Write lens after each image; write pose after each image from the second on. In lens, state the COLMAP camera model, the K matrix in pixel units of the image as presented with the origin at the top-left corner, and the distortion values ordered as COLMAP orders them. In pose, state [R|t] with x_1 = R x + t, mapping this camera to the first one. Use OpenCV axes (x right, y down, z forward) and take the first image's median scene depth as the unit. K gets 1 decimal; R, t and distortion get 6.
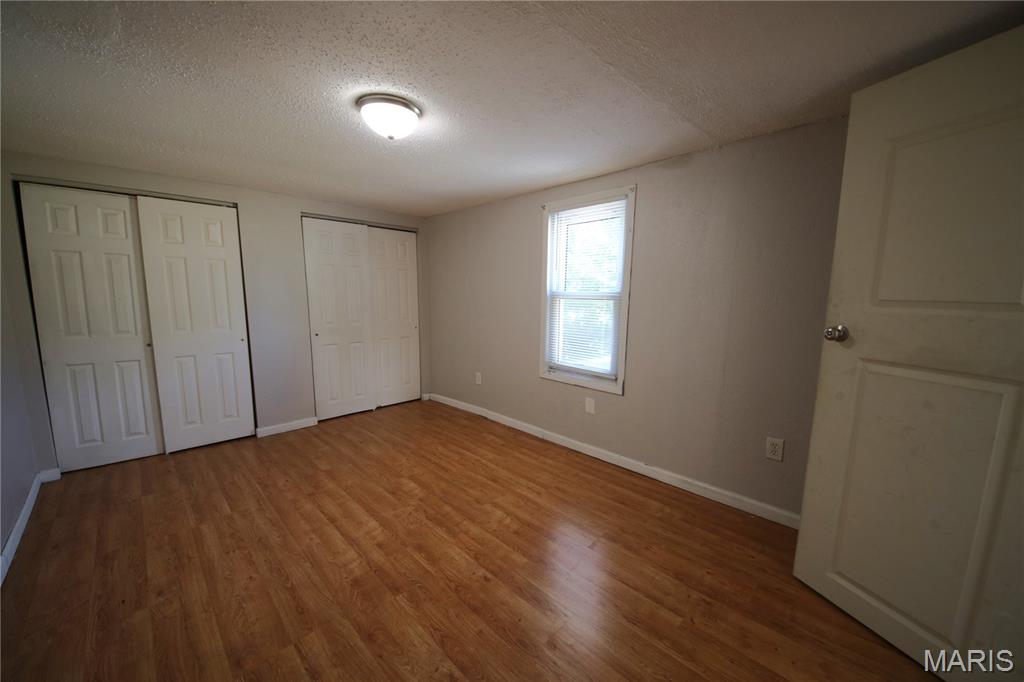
lens RADIAL K [[381.7, 0, 515.5], [0, 381.7, 347.4], [0, 0, 1]] dist [0.018839, -0.019432]
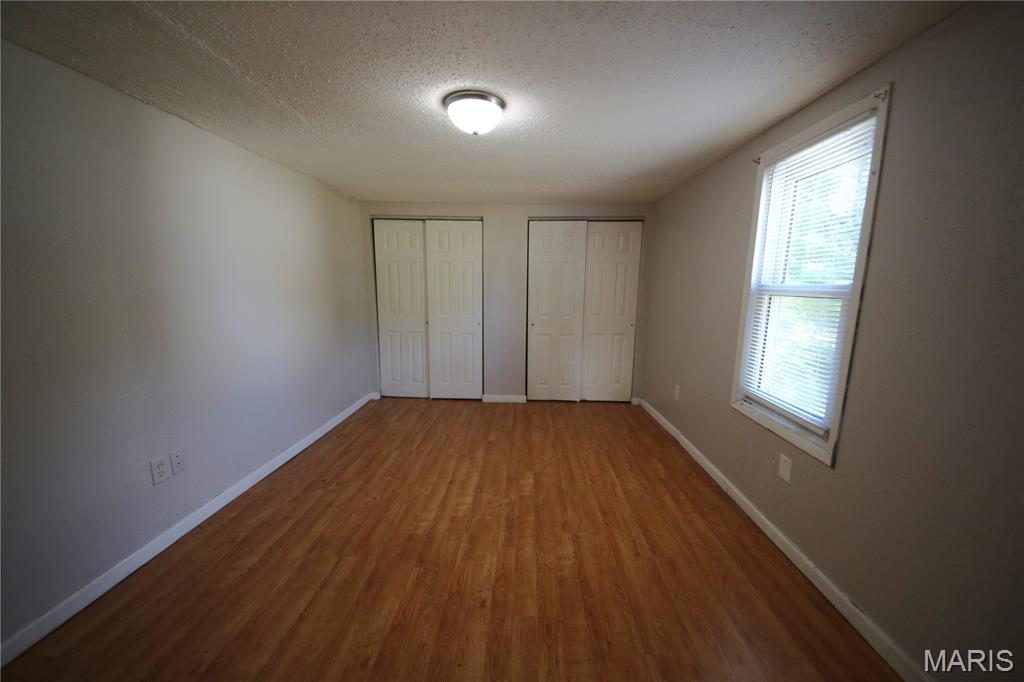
lens RADIAL K [[378.8, 0, 513.9], [0, 378.8, 346.3], [0, 0, 1]] dist [0.046195, -0.037955]
pose [[0.677881, 0.113343, -0.726382, 0.352268], [-0.105861, 0.992796, 0.056121, -0.035562], [0.727510, 0.038852, 0.684996, 0.258410]]
